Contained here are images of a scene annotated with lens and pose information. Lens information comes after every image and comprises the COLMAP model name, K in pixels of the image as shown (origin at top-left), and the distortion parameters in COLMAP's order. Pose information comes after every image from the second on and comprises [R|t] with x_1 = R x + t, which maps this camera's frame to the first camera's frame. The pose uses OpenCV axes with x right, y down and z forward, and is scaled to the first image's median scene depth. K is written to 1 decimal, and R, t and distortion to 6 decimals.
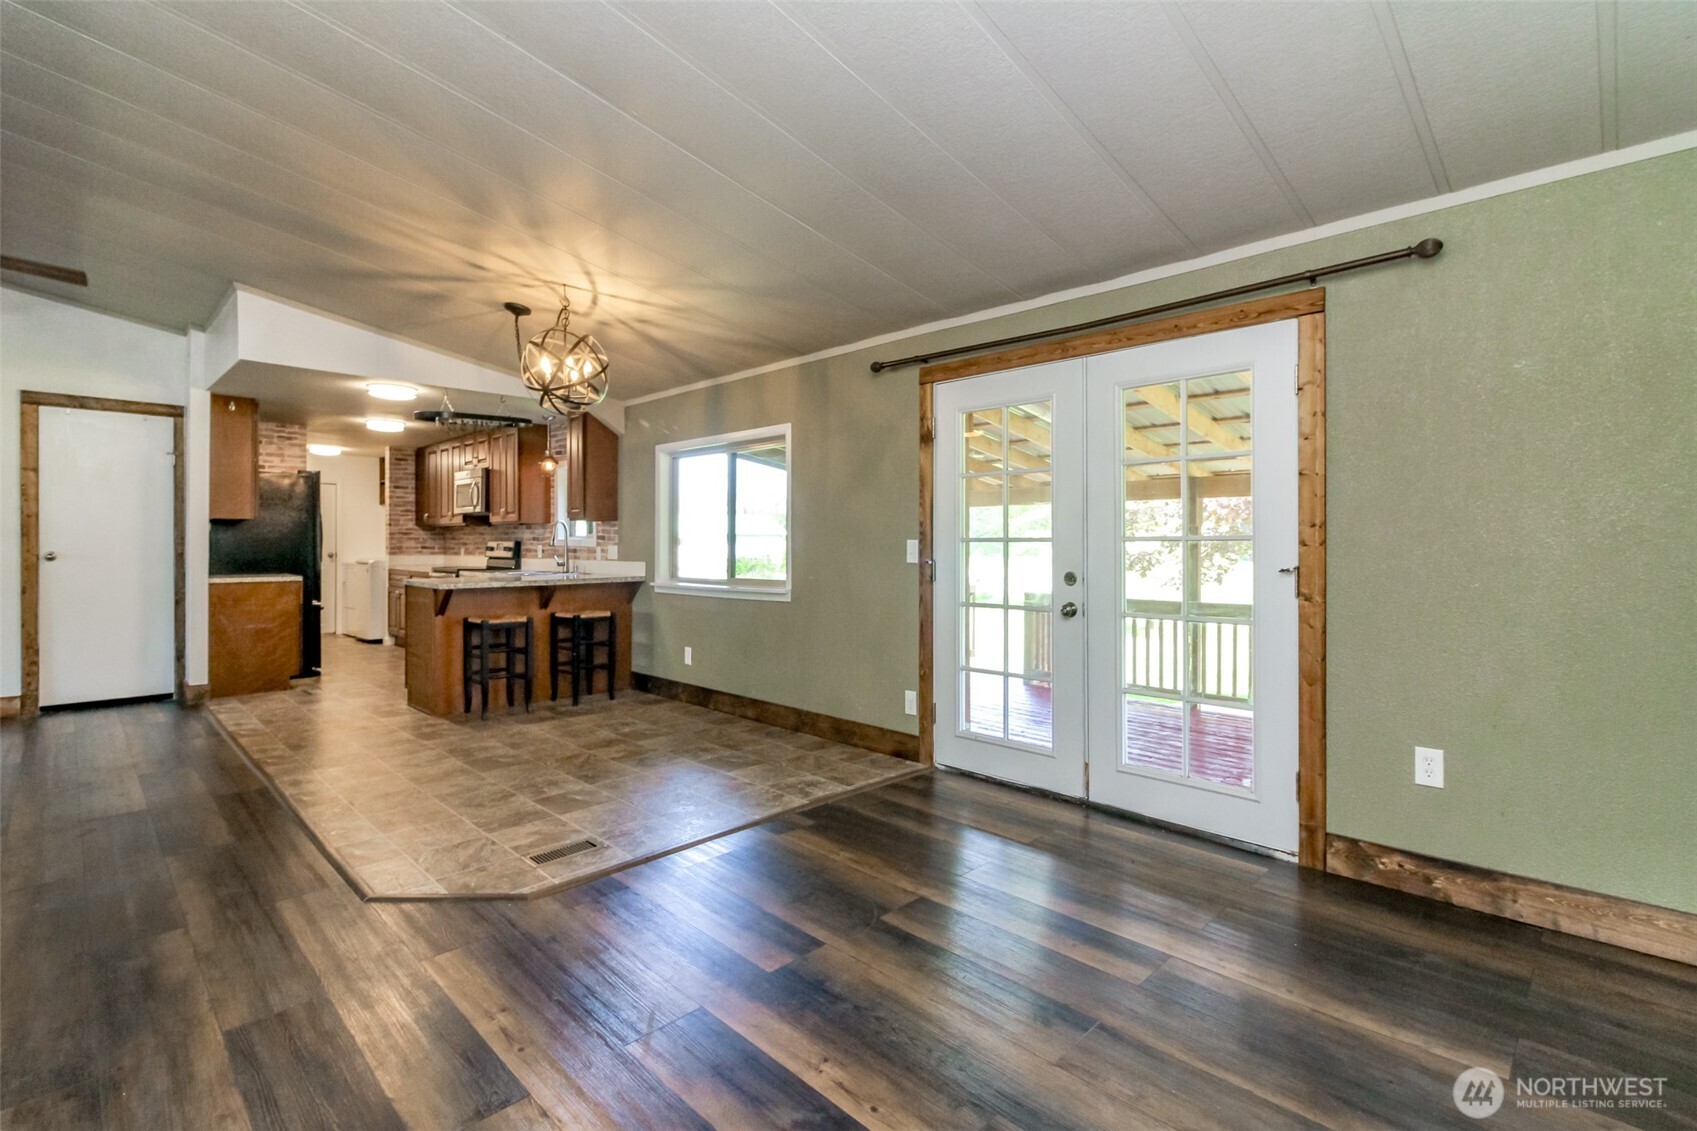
lens RADIAL K [[776.5, 0, 840.0], [0, 776.5, 541.5], [0, 0, 1]] dist [0.012663, -0.013267]
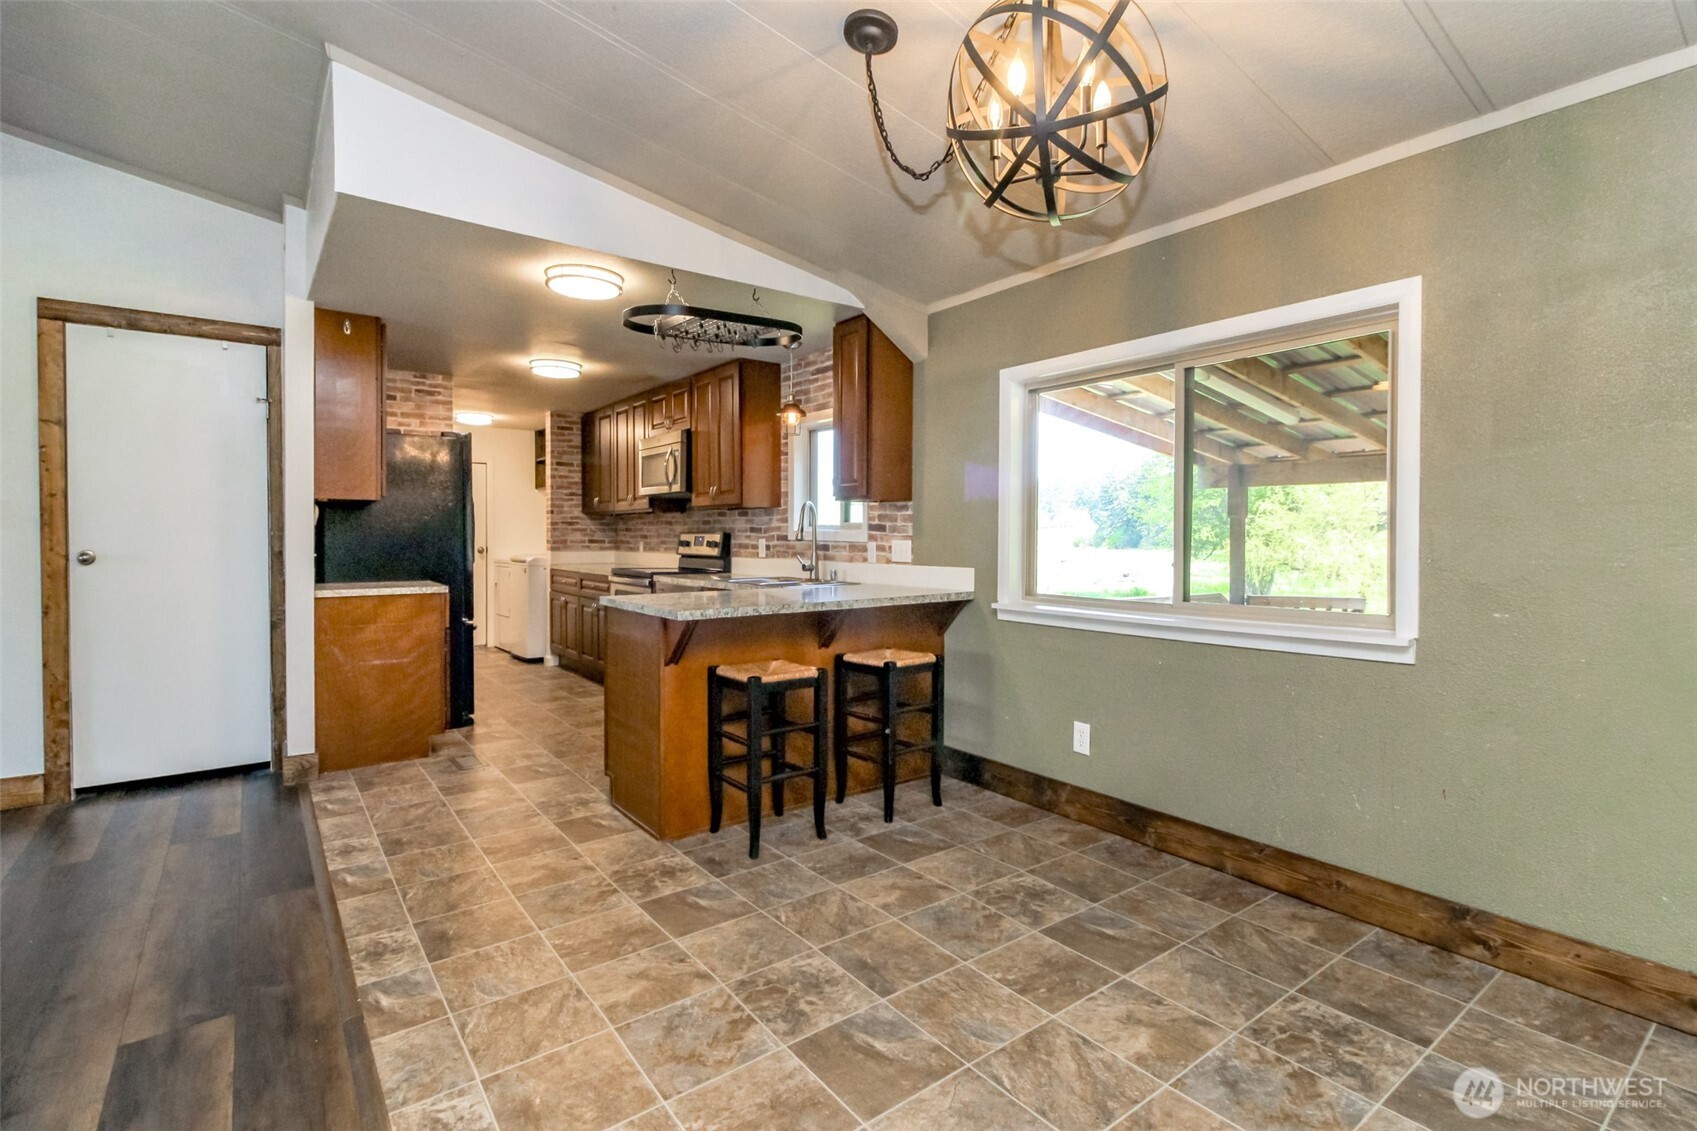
lens RADIAL K [[776.5, 0, 840.0], [0, 776.5, 541.5], [0, 0, 1]] dist [0.012663, -0.013267]
pose [[0.990395, 0.000831, -0.138268, -0.262580], [0.000726, 0.999937, 0.011209, -0.000773], [0.138268, -0.011202, 0.990331, 0.381494]]
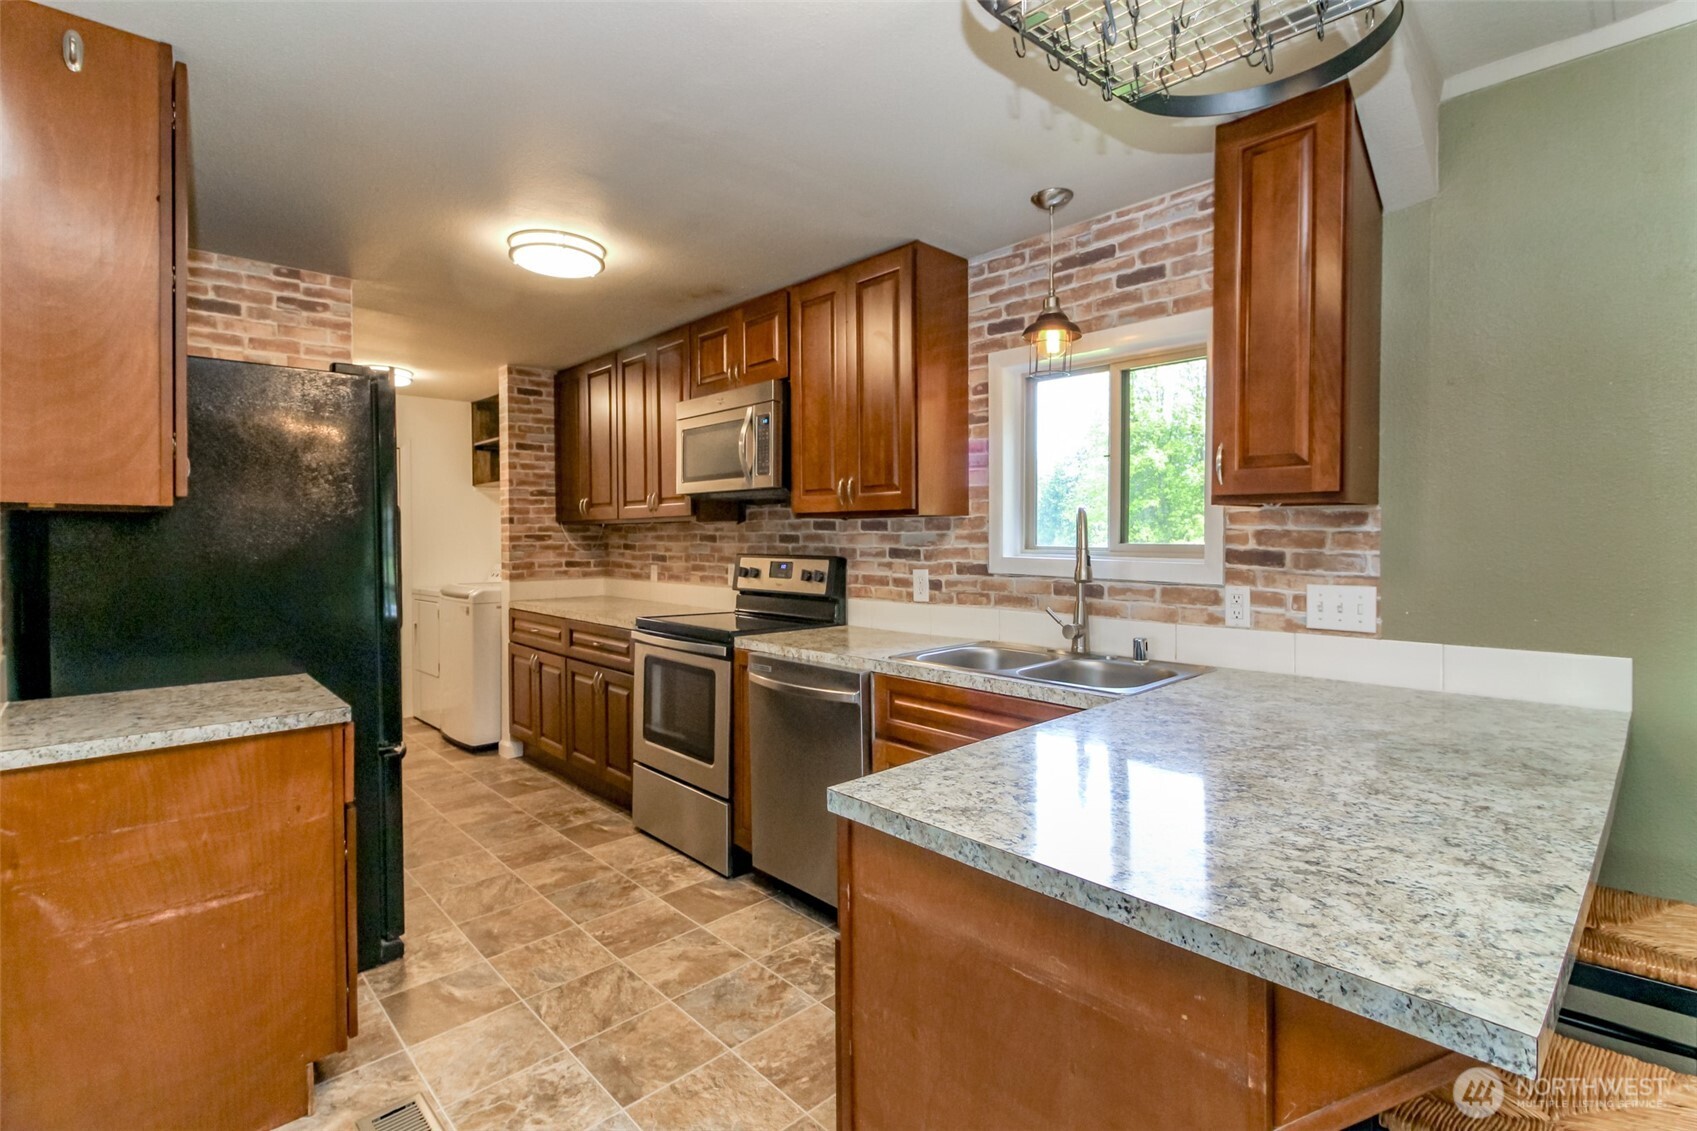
lens RADIAL K [[788.8, 0, 839.1], [0, 788.8, 547.0], [0, 0, 1]] dist [0.012278, -0.014758]
pose [[0.999234, -0.004964, -0.038820, -0.490649], [0.005590, 0.999856, 0.016020, -0.016220], [0.038735, -0.016225, 0.999118, 0.704197]]
